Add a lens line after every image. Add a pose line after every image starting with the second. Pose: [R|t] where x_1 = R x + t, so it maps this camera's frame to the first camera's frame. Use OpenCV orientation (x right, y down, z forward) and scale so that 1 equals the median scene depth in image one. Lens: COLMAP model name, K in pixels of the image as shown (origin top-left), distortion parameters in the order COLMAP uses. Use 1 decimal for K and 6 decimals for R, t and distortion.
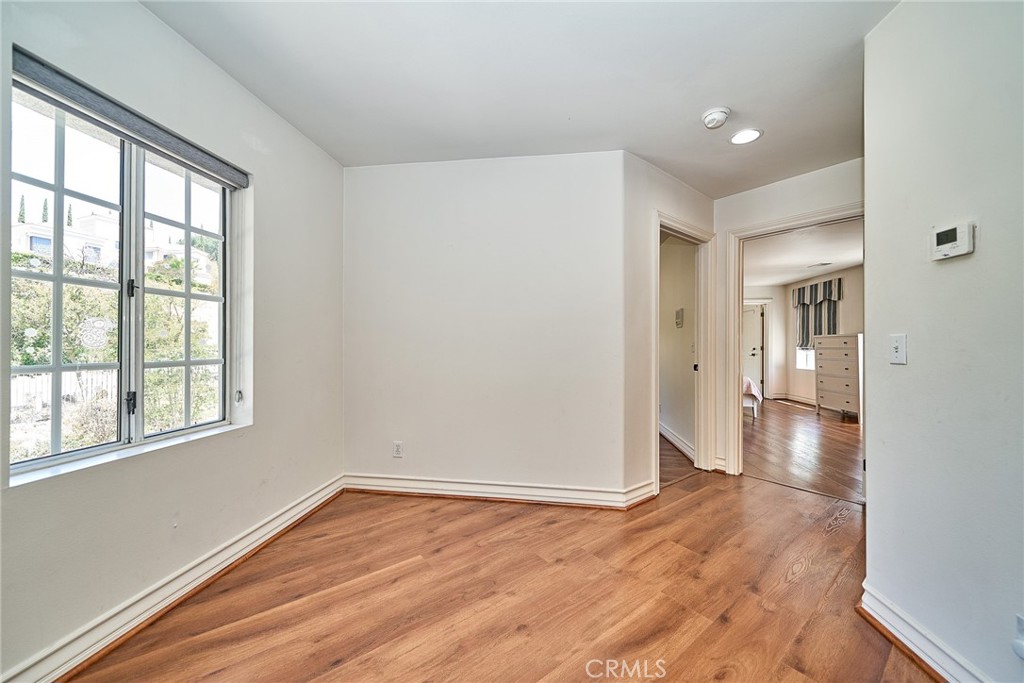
lens RADIAL K [[380.8, 0, 507.4], [0, 380.8, 343.4], [0, 0, 1]] dist [0.001408, -0.000827]
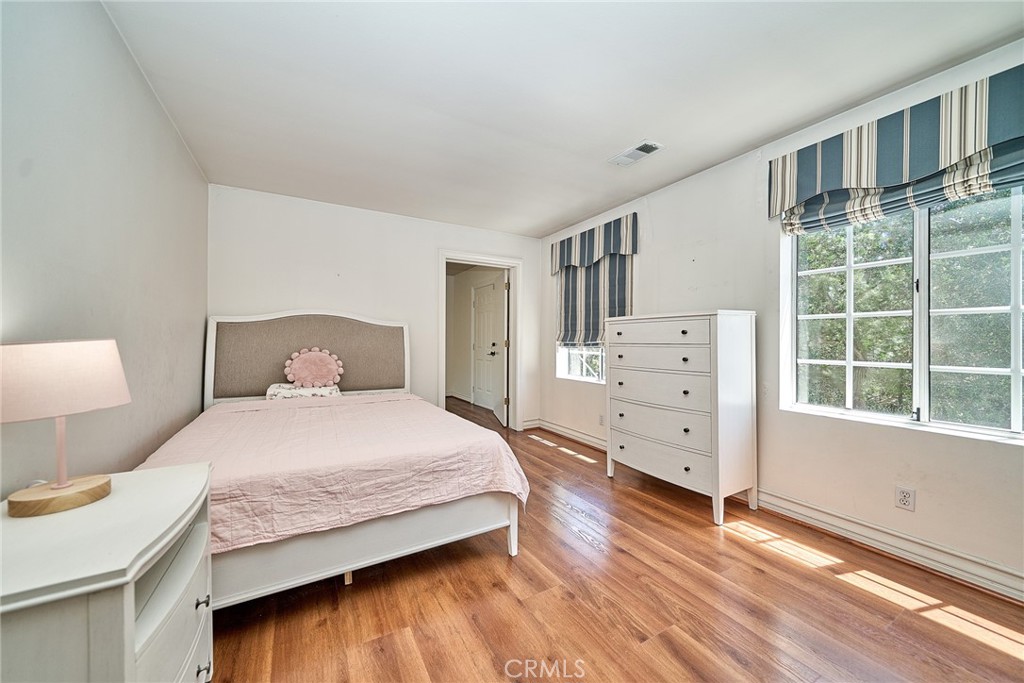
lens RADIAL K [[380.8, 0, 511.6], [0, 380.8, 341.2], [0, 0, 1]] dist [0.001408, -0.000827]
pose [[0.798114, -0.000732, 0.602506, 0.365520], [-0.006534, 0.999930, 0.009871, 0.004468], [-0.602471, -0.011815, 0.798053, 0.599403]]
